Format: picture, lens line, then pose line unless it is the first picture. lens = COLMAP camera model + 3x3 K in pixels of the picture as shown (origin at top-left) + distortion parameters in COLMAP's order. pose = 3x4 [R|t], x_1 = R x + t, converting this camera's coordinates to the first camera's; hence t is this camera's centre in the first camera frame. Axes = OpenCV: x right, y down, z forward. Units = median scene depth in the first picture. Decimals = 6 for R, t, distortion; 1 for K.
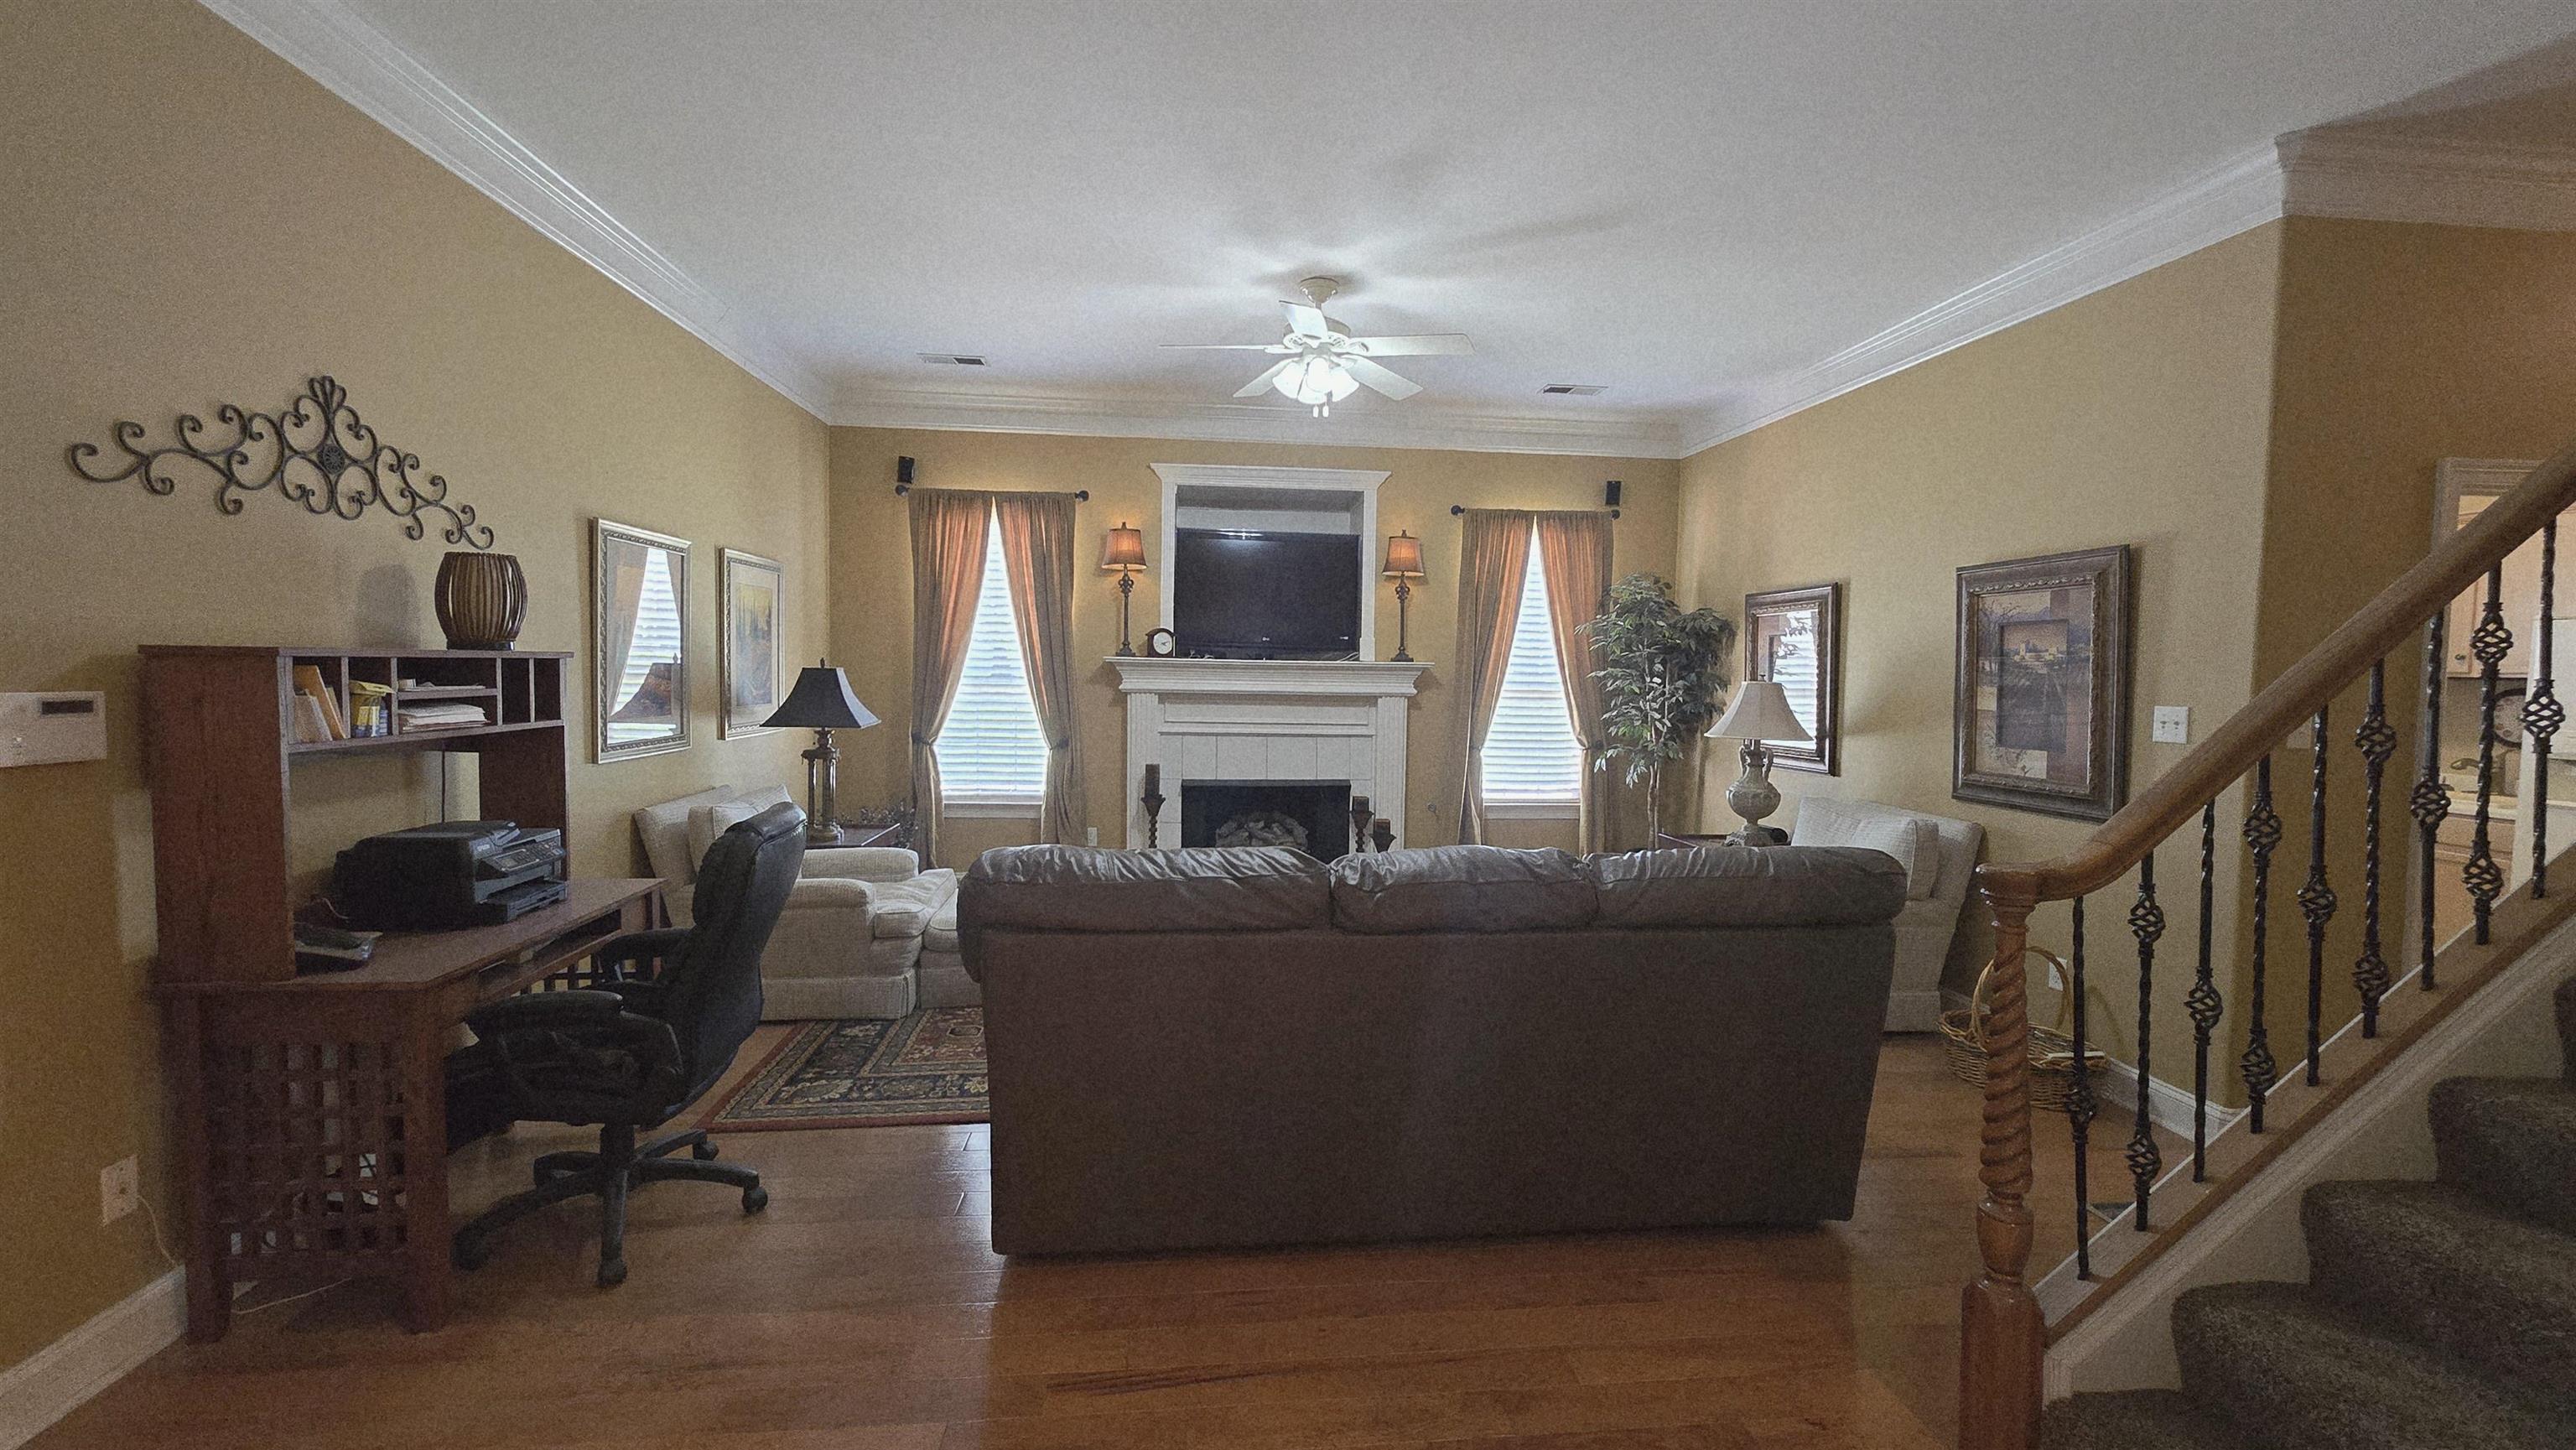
lens RADIAL K [[1086.2, 0, 1288.0], [0, 1086.2, 725.0], [0, 0, 1]] dist [-0.020203, -0.000020]
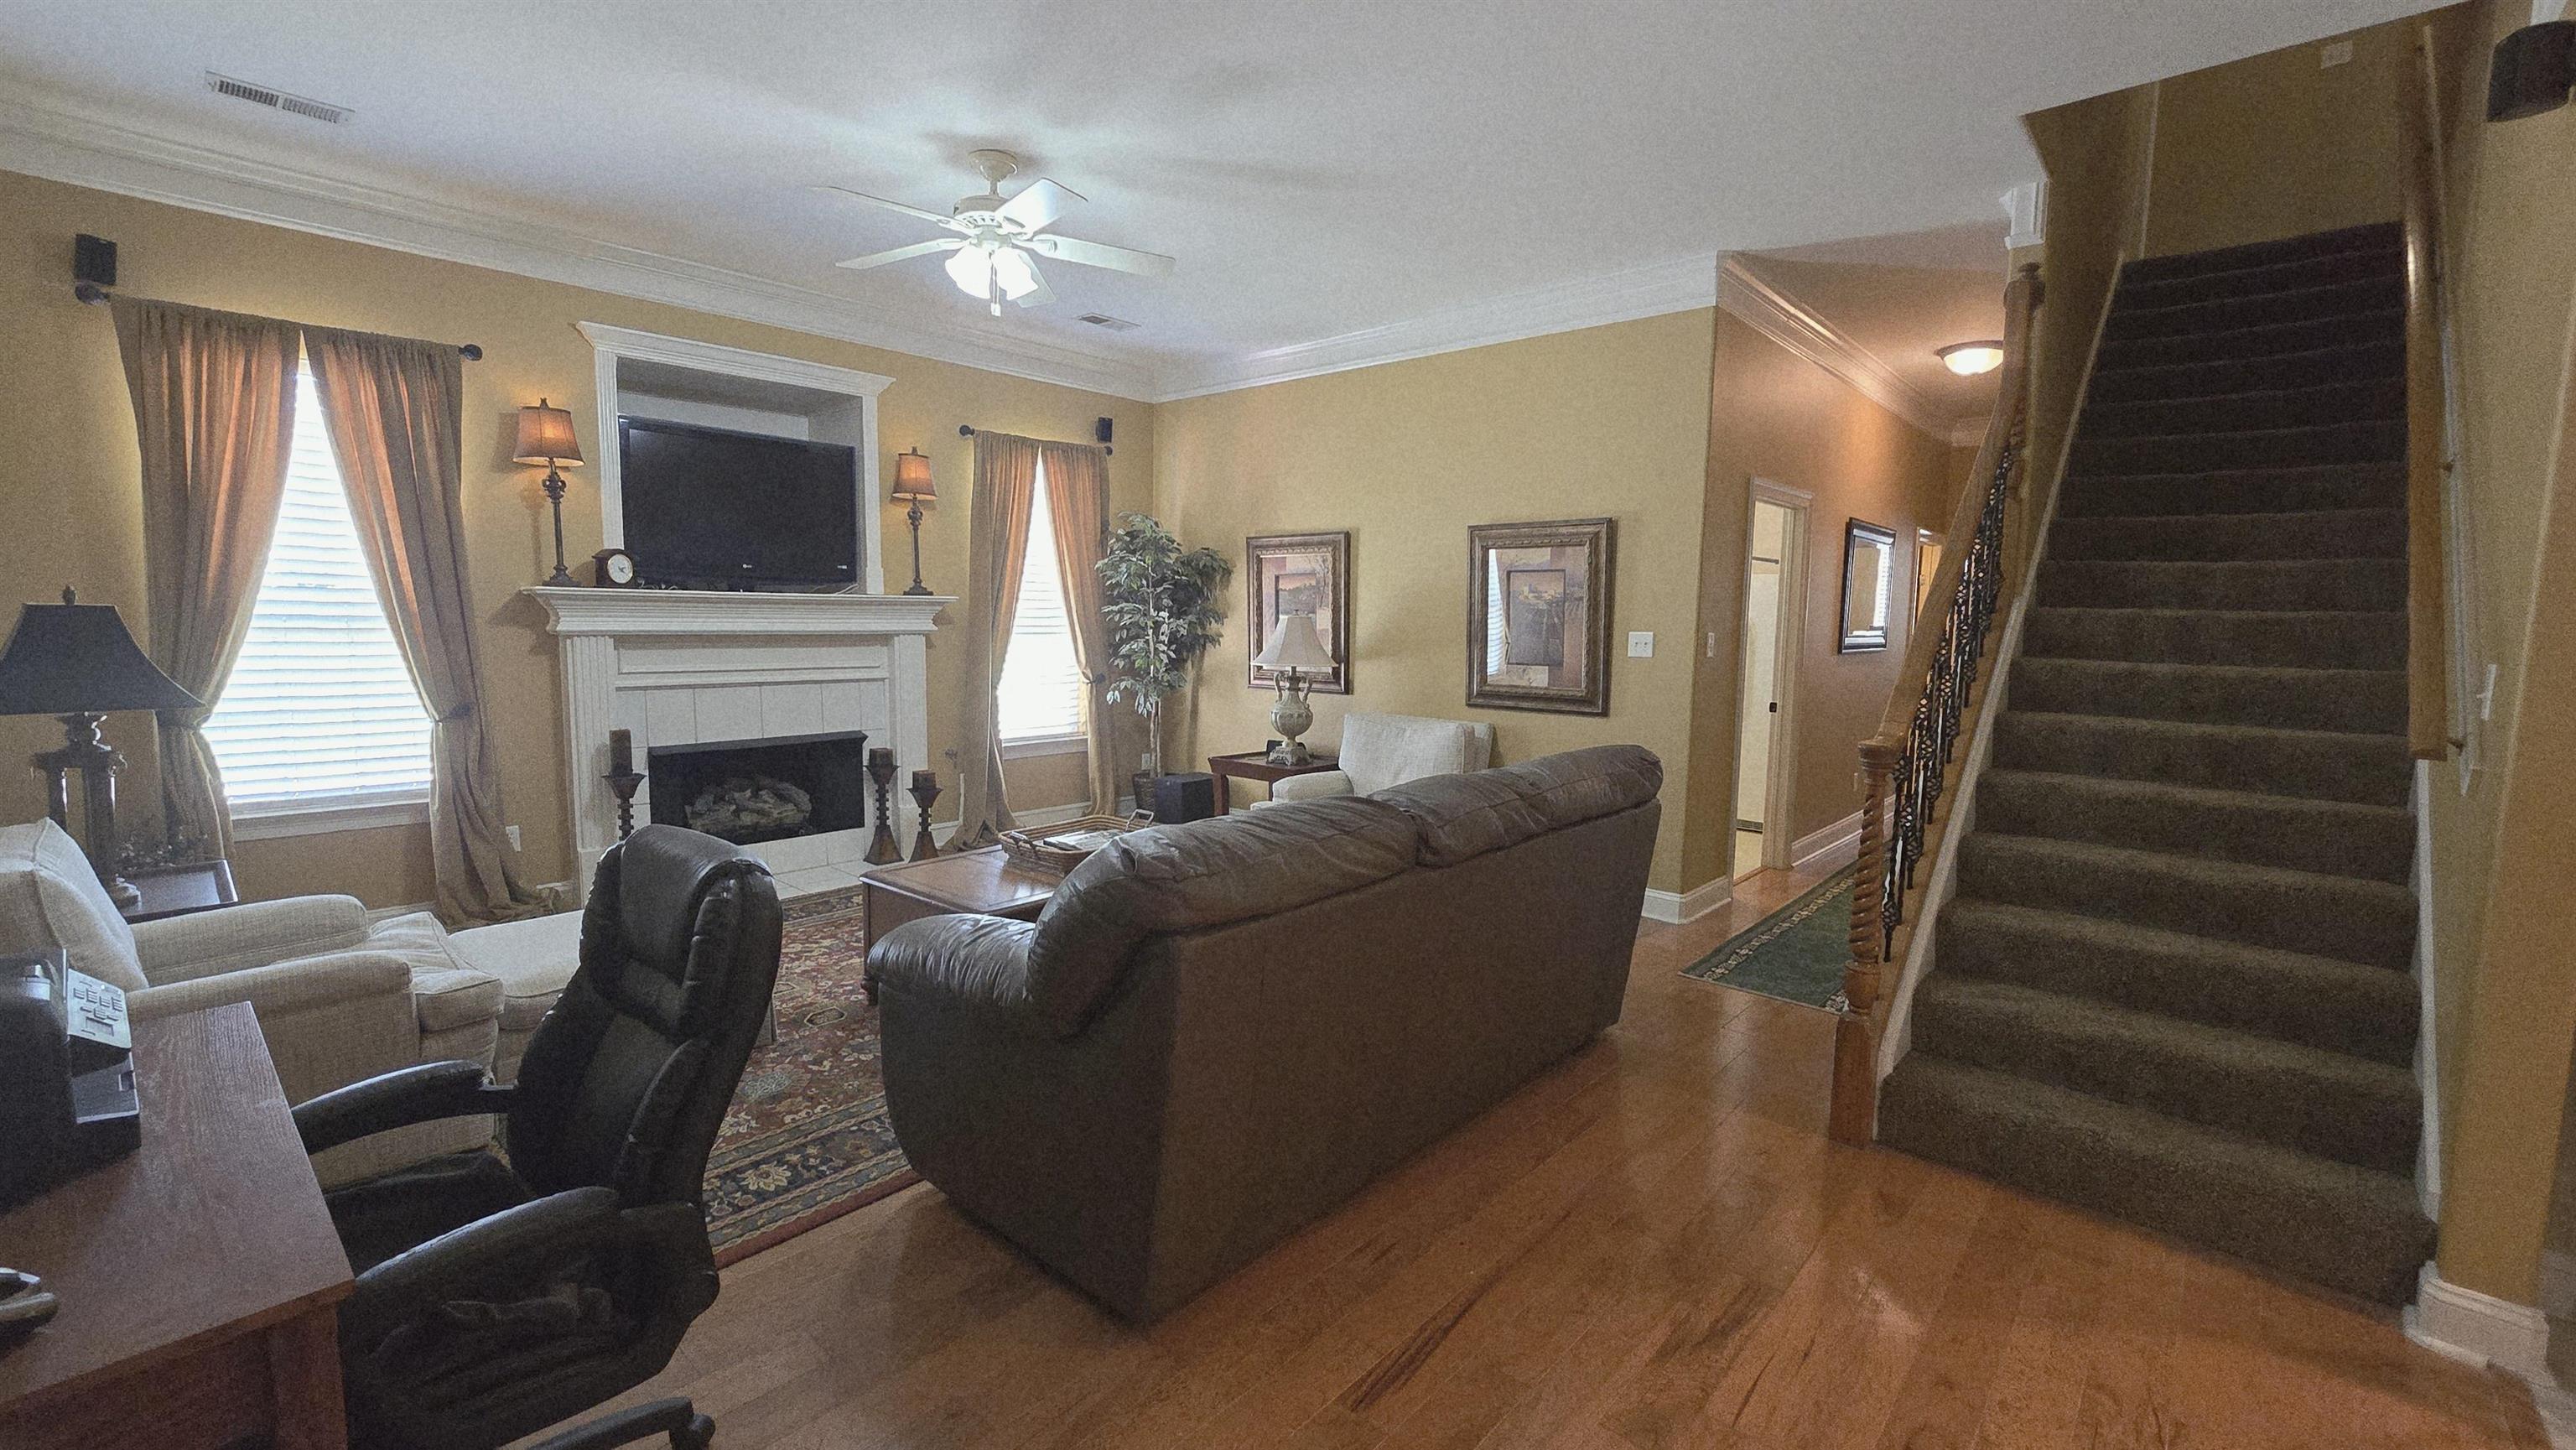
lens RADIAL K [[1078.4, 0, 1288.0], [0, 1078.4, 725.0], [0, 0, 1]] dist [-0.014721, 0.000094]
pose [[0.732275, -0.074548, 0.676917, -0.286485], [0.030983, 0.996608, 0.076239, -0.009810], [-0.680304, -0.034855, 0.732100, 0.136906]]
